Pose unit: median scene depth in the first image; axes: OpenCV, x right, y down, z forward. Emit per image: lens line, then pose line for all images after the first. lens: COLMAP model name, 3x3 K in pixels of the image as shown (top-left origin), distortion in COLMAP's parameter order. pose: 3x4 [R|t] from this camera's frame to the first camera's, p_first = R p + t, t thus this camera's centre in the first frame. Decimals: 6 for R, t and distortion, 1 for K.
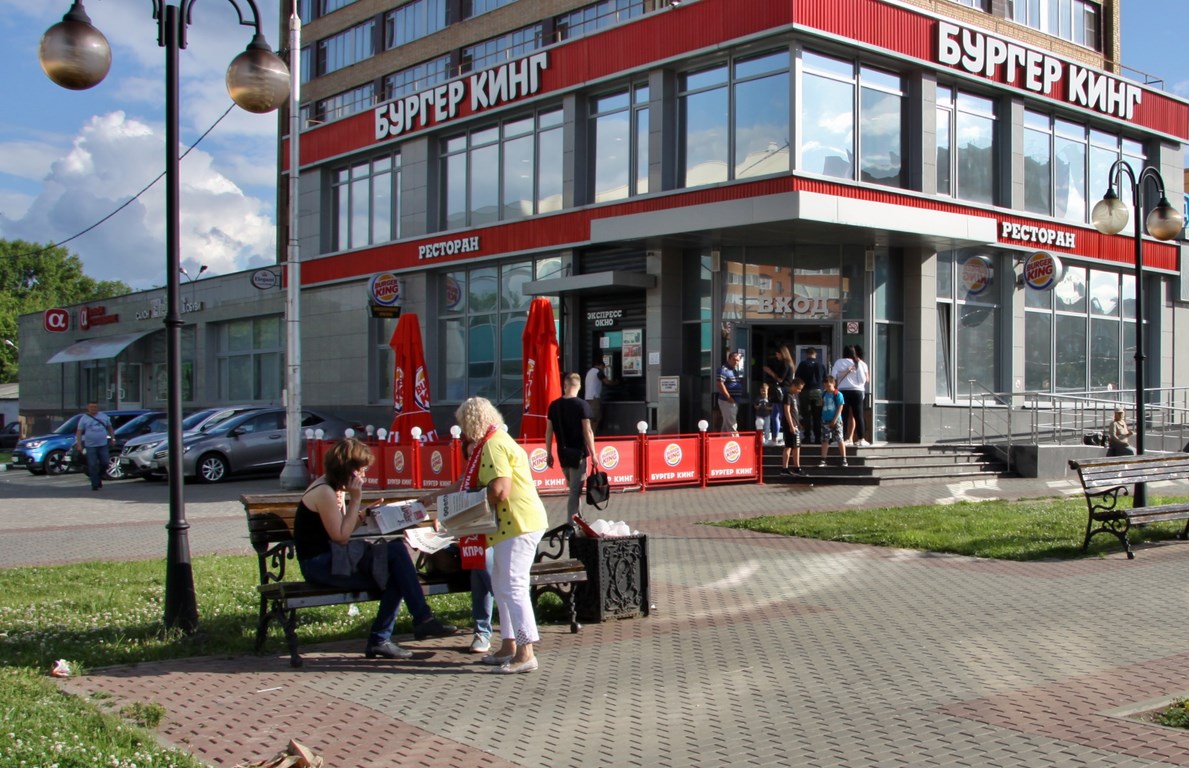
lens RADIAL K [[1372.0, 0, 594.4], [0, 1372.0, 386.2], [0, 0, 1]] dist [0.011997, 0.000000]
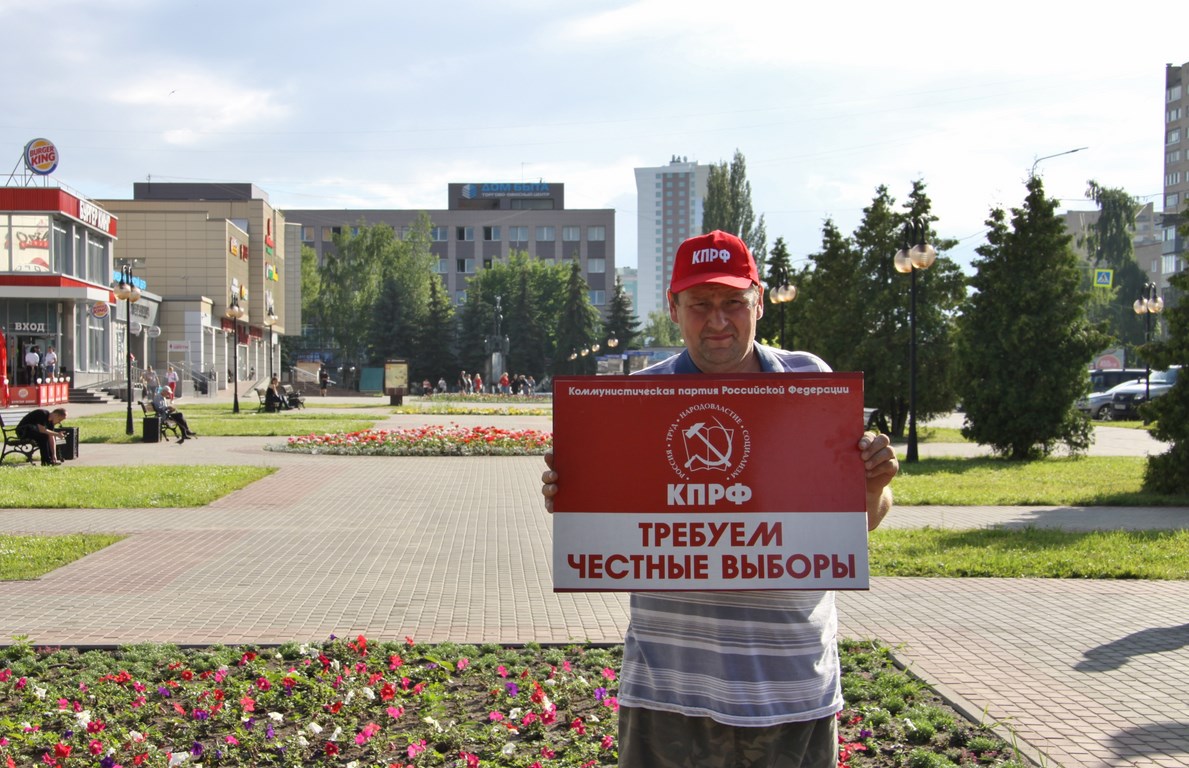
lens RADIAL K [[1804.3, 0, 591.3], [0, 1804.3, 383.2], [0, 0, 1]] dist [0.115592, 0.000000]
pose [[0.617034, -0.002866, 0.786931, -1.558318], [-0.011096, 0.999862, 0.012342, -0.014907], [-0.786858, -0.016347, 0.616917, -1.473361]]
